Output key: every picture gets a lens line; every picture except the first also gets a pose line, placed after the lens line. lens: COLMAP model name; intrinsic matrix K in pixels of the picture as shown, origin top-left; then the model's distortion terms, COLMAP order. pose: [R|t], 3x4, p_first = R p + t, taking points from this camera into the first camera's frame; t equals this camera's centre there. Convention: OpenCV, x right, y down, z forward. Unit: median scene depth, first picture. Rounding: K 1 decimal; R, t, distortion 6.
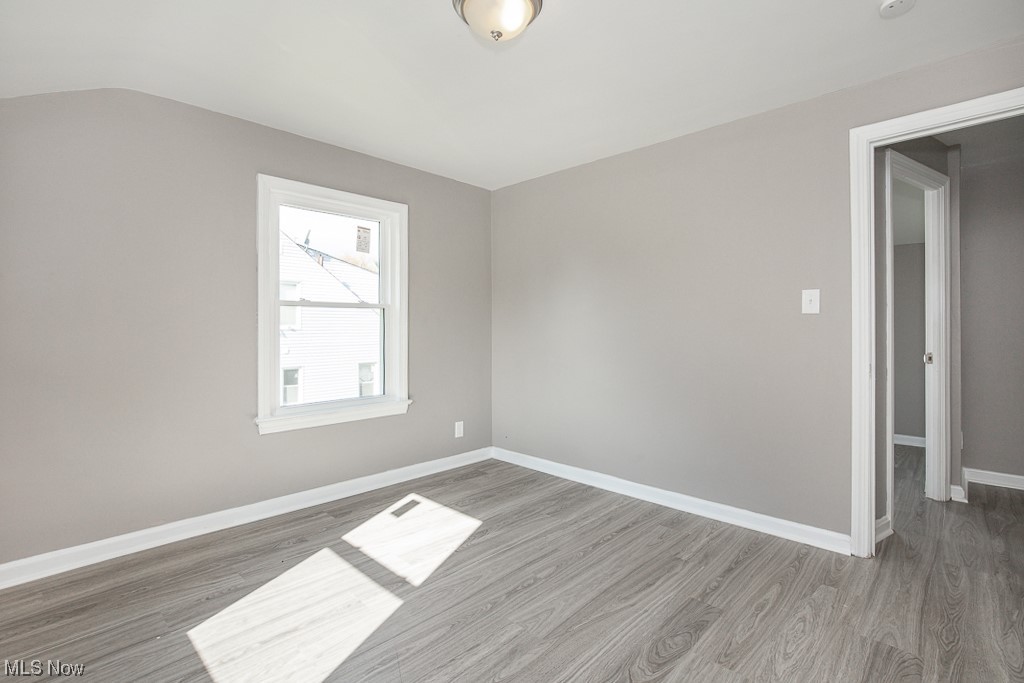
lens RADIAL K [[474.7, 0, 512.0], [0, 474.7, 341.5], [0, 0, 1]] dist [-0.005040, -0.000176]
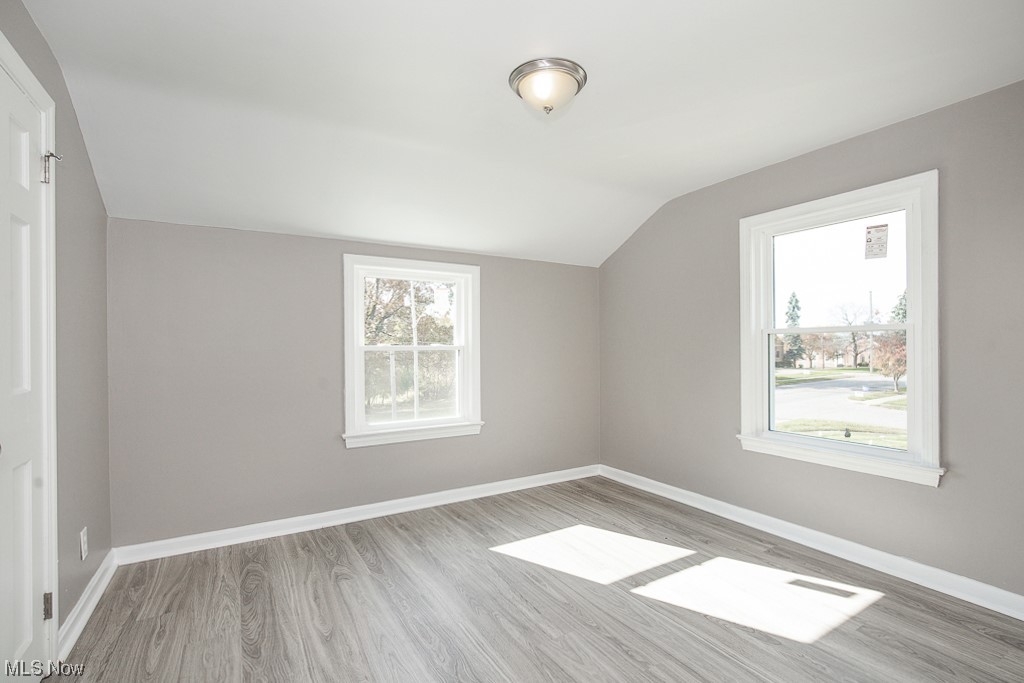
lens RADIAL K [[474.7, 0, 512.0], [0, 474.7, 341.5], [0, 0, 1]] dist [-0.005040, -0.000176]
pose [[-0.256255, -0.007987, -0.966576, 0.763551], [-0.021867, 0.999758, -0.002463, -0.046912], [0.966362, 0.020505, -0.256368, 0.811890]]
